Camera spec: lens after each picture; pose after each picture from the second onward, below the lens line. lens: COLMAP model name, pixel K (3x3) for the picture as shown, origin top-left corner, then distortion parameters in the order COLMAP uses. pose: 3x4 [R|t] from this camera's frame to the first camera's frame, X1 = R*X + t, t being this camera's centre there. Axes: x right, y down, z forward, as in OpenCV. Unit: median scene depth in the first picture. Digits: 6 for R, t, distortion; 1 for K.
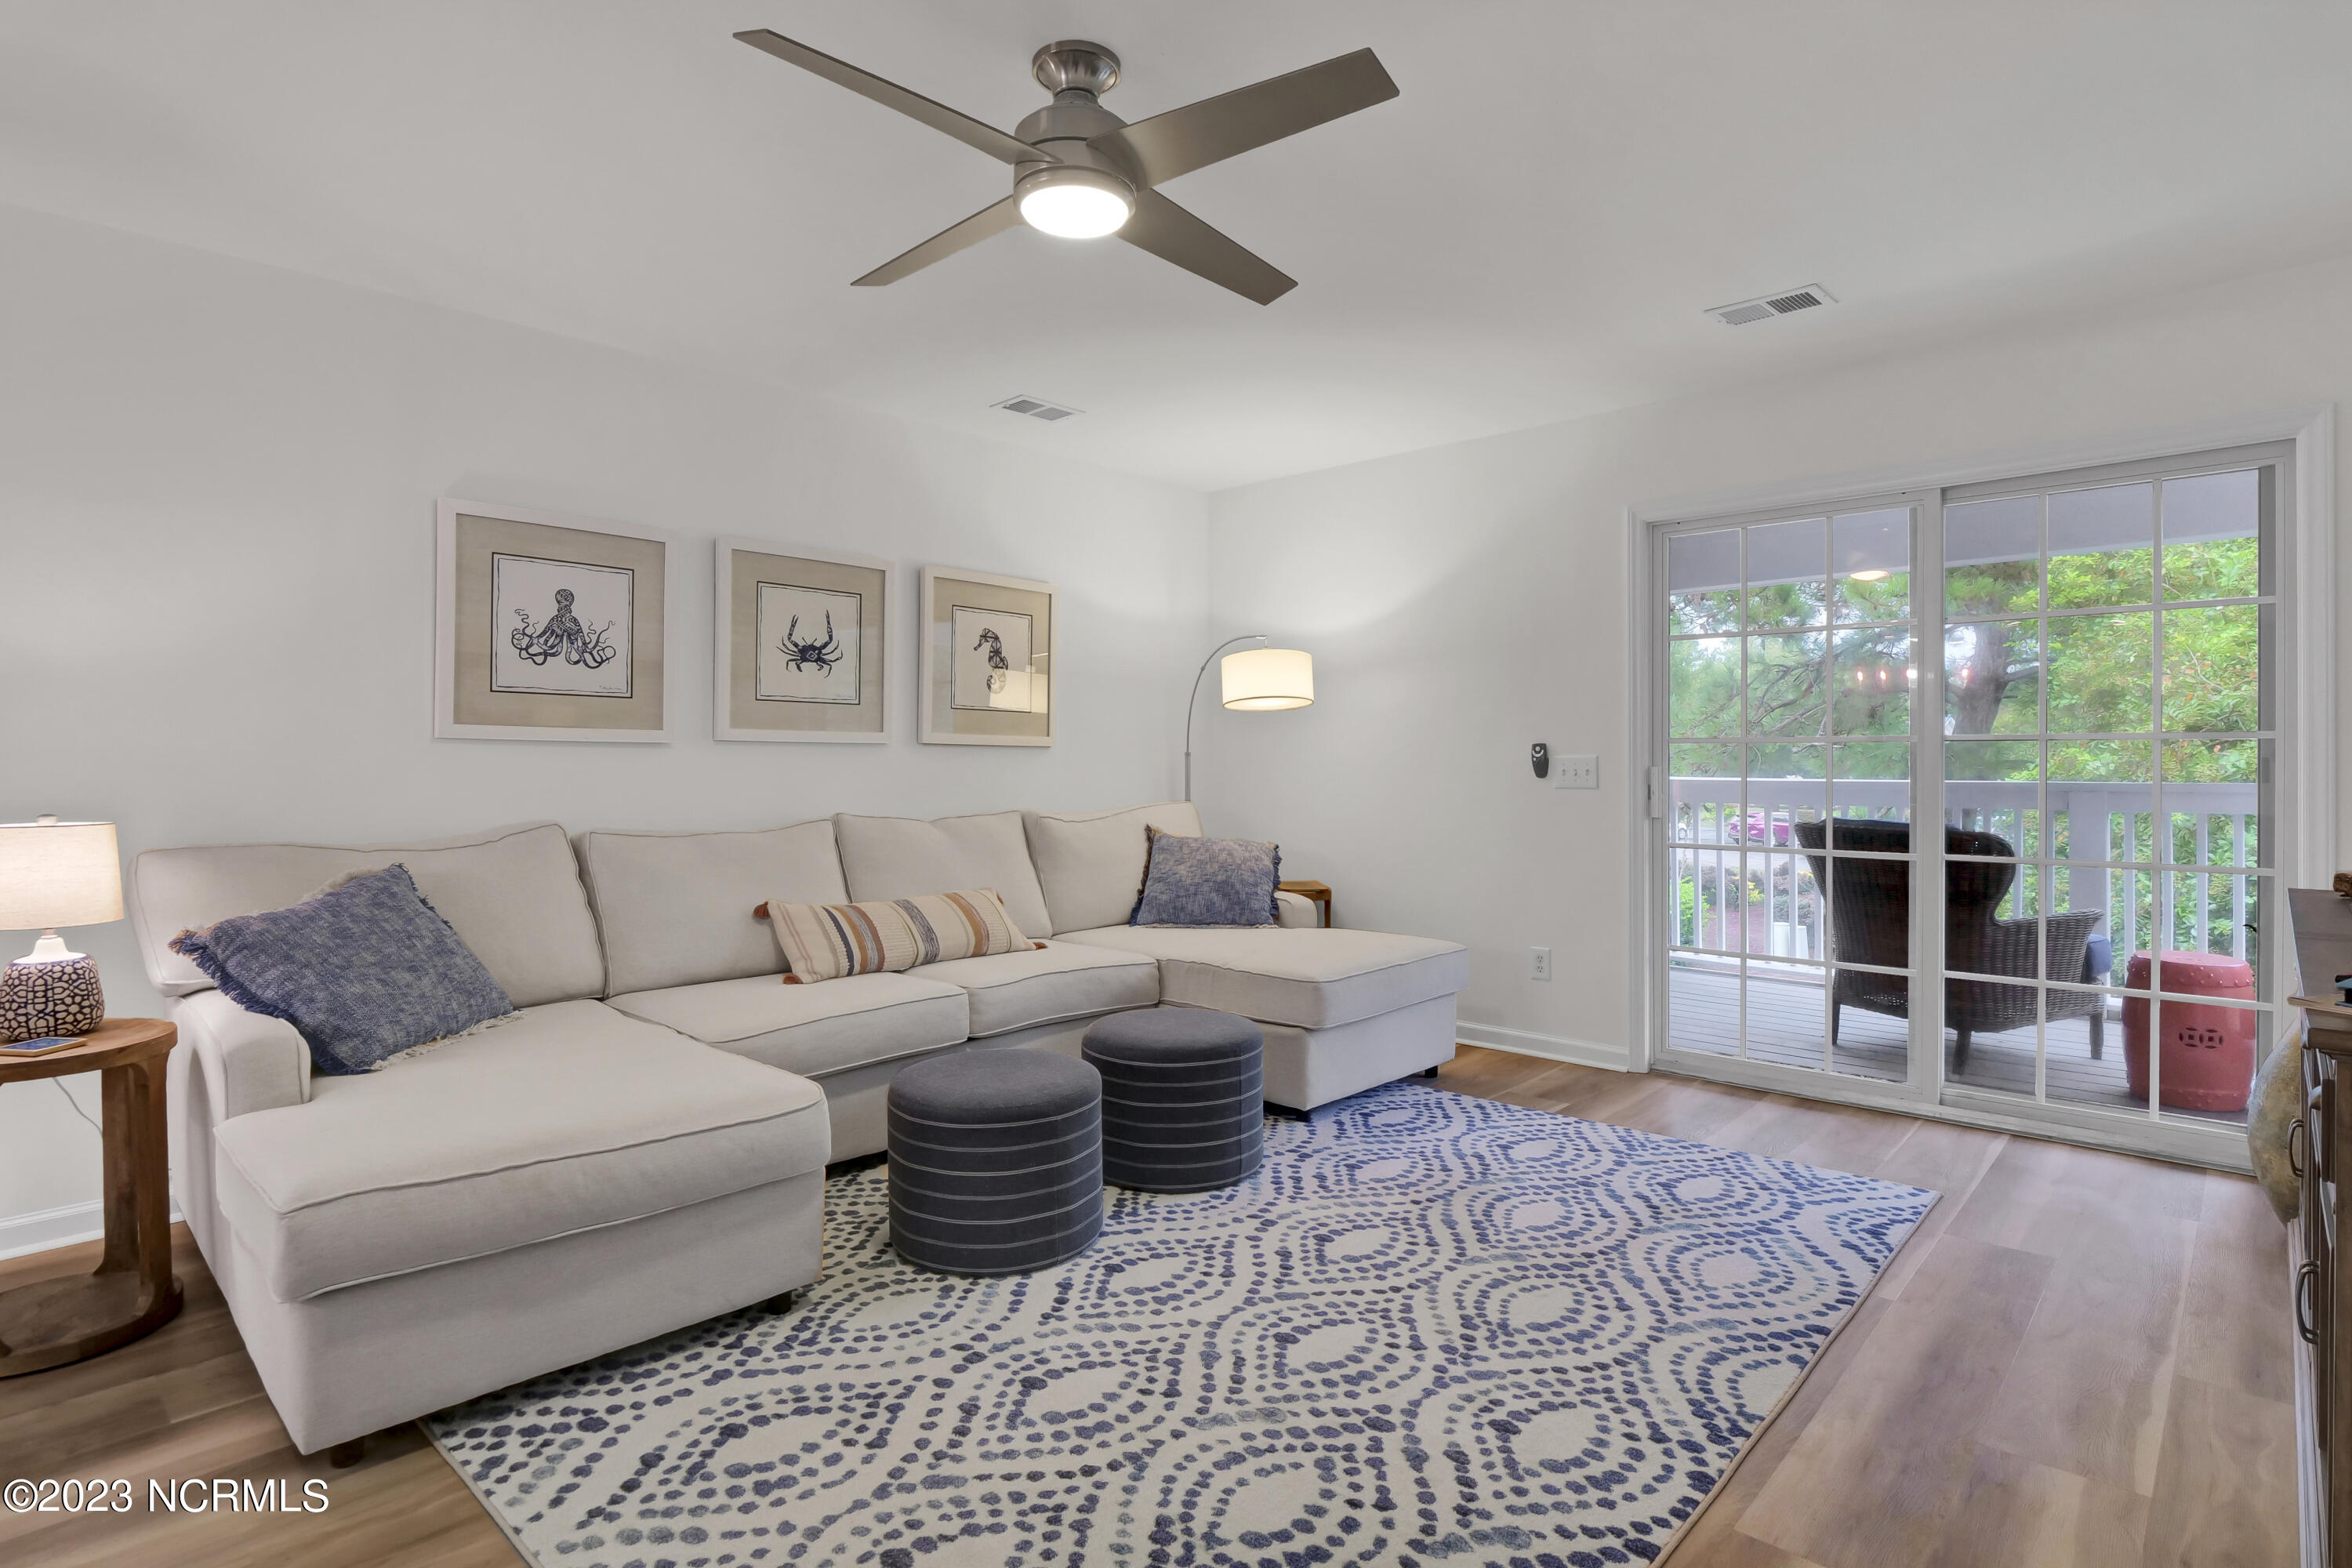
lens RADIAL K [[1172.9, 0, 1161.7], [0, 1172.9, 774.9], [0, 0, 1]] dist [-0.017103, -0.000187]
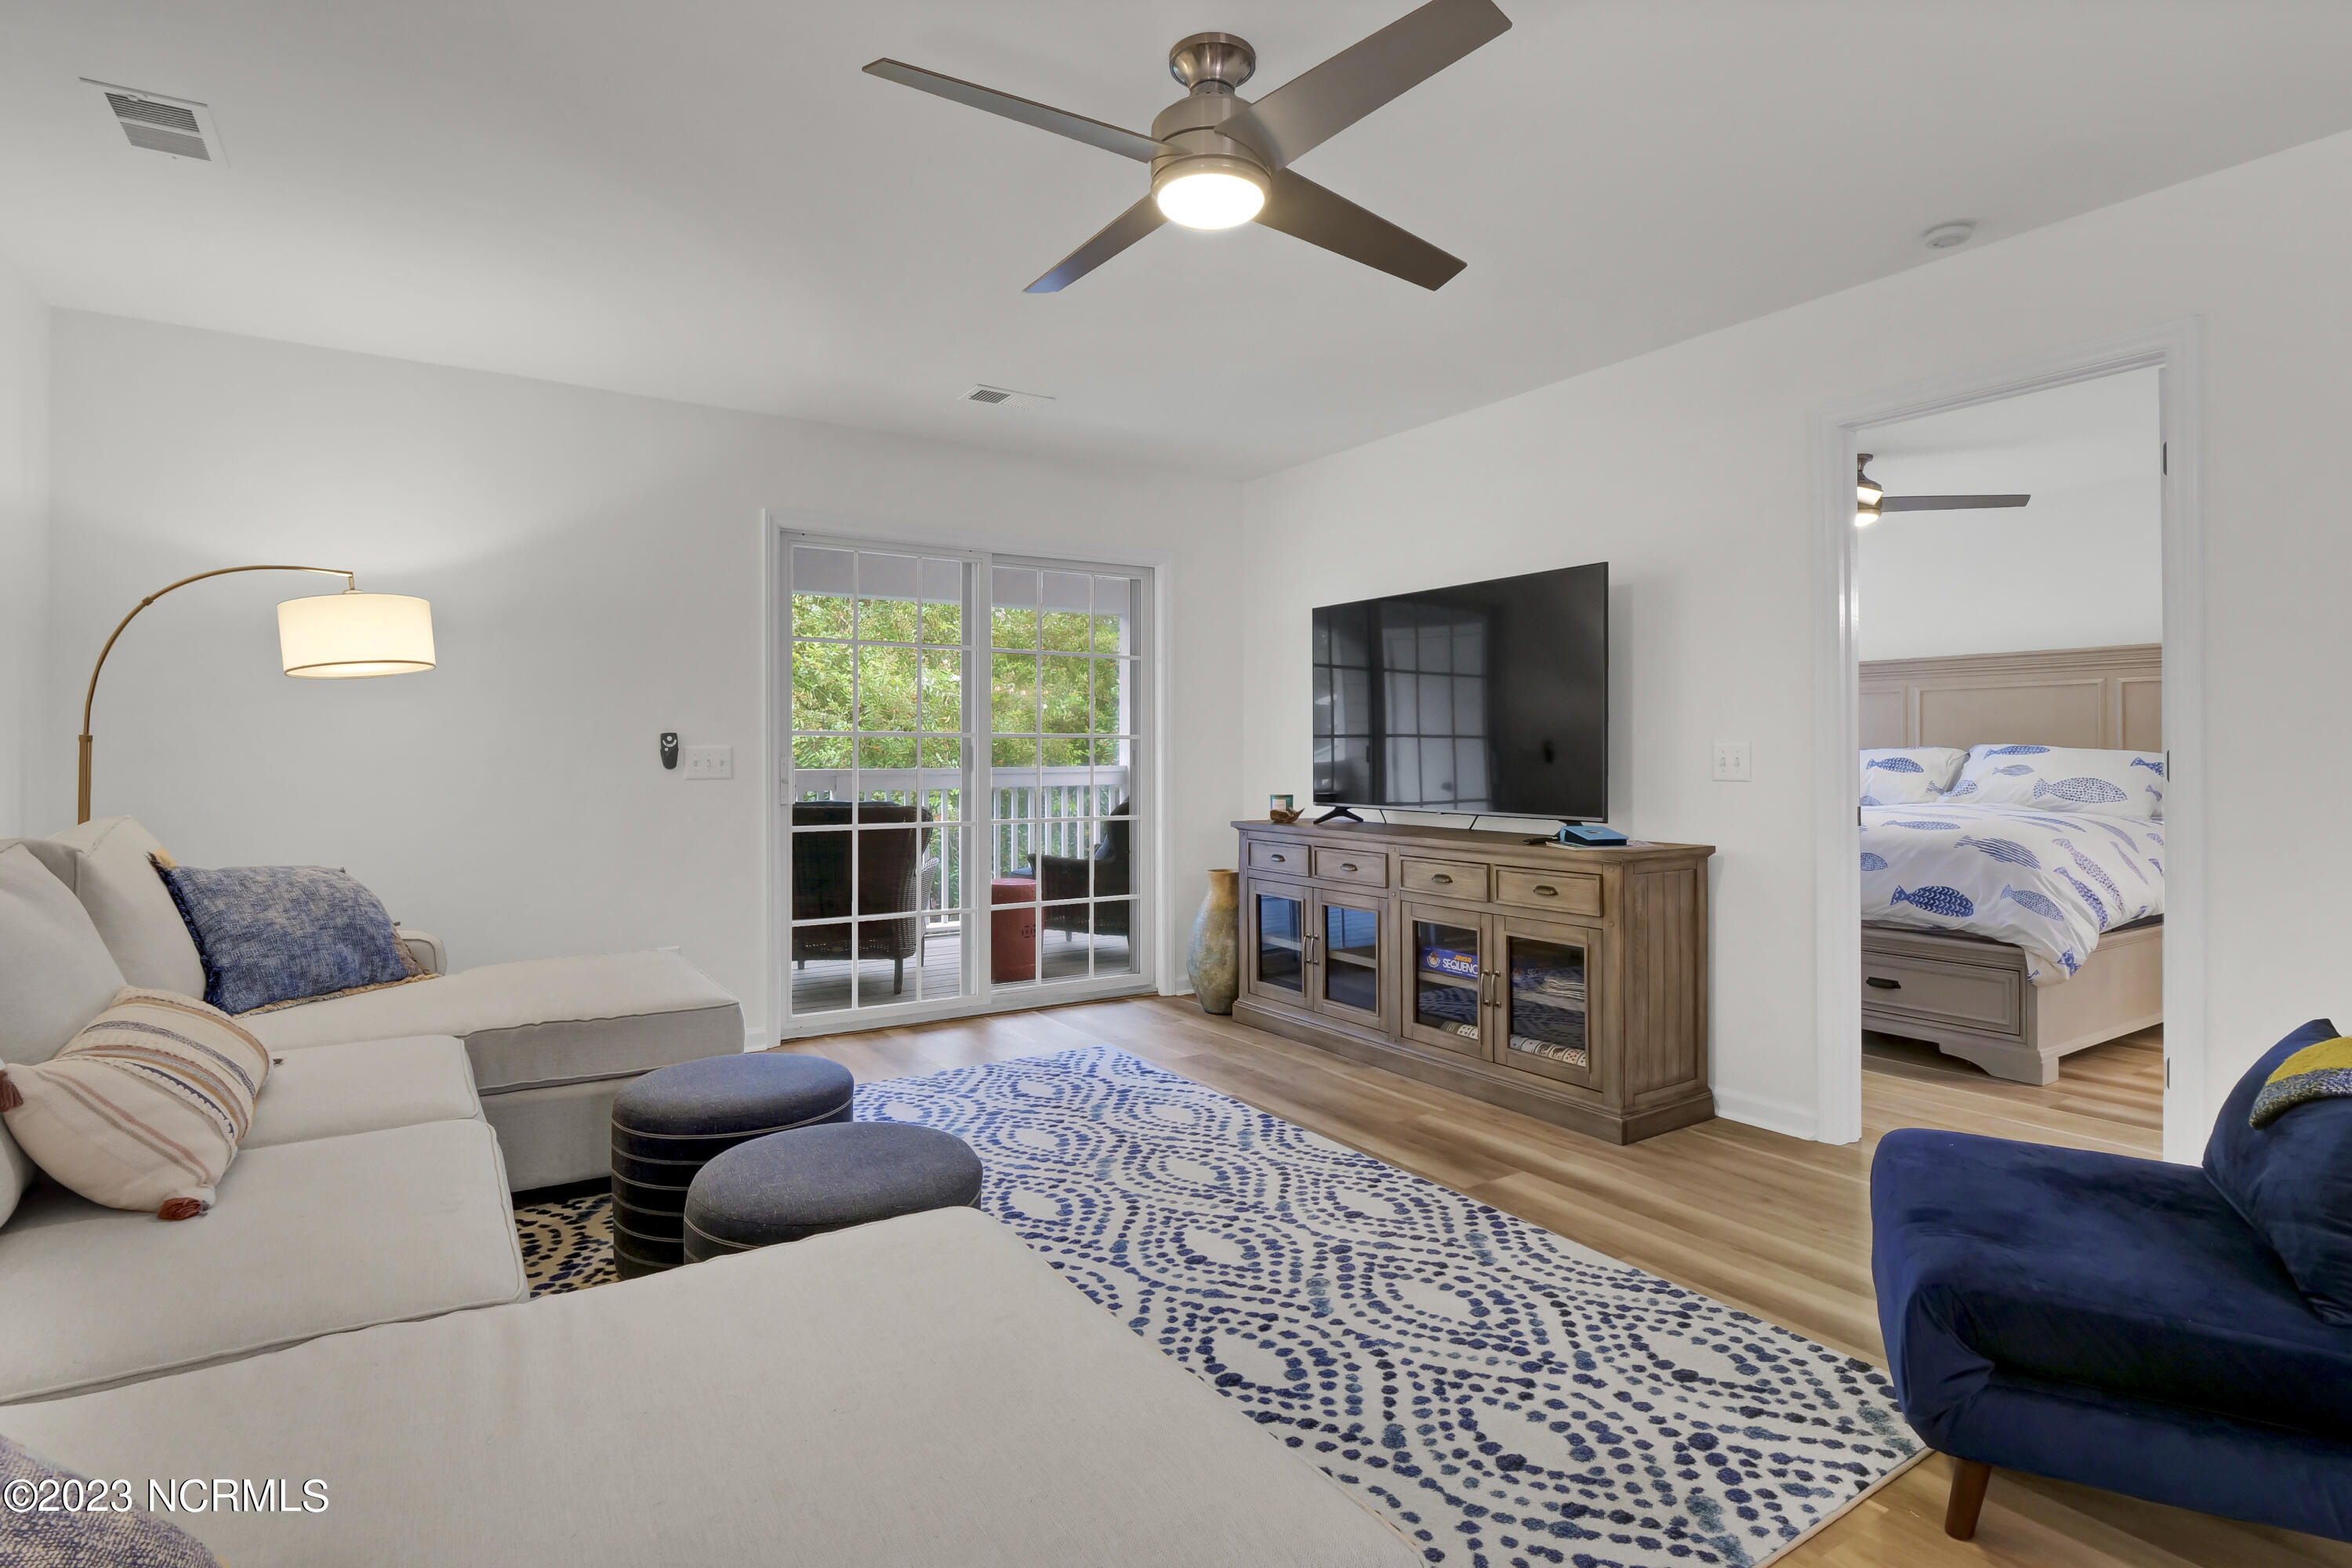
lens RADIAL K [[1172.9, 0, 1159.1], [0, 1172.9, 773.0], [0, 0, 1]] dist [-0.017103, -0.000187]
pose [[0.248575, -0.016547, 0.968471, -0.988130], [0.008499, 0.999853, 0.014901, -0.009598], [-0.968575, 0.004527, 0.248679, 0.741286]]
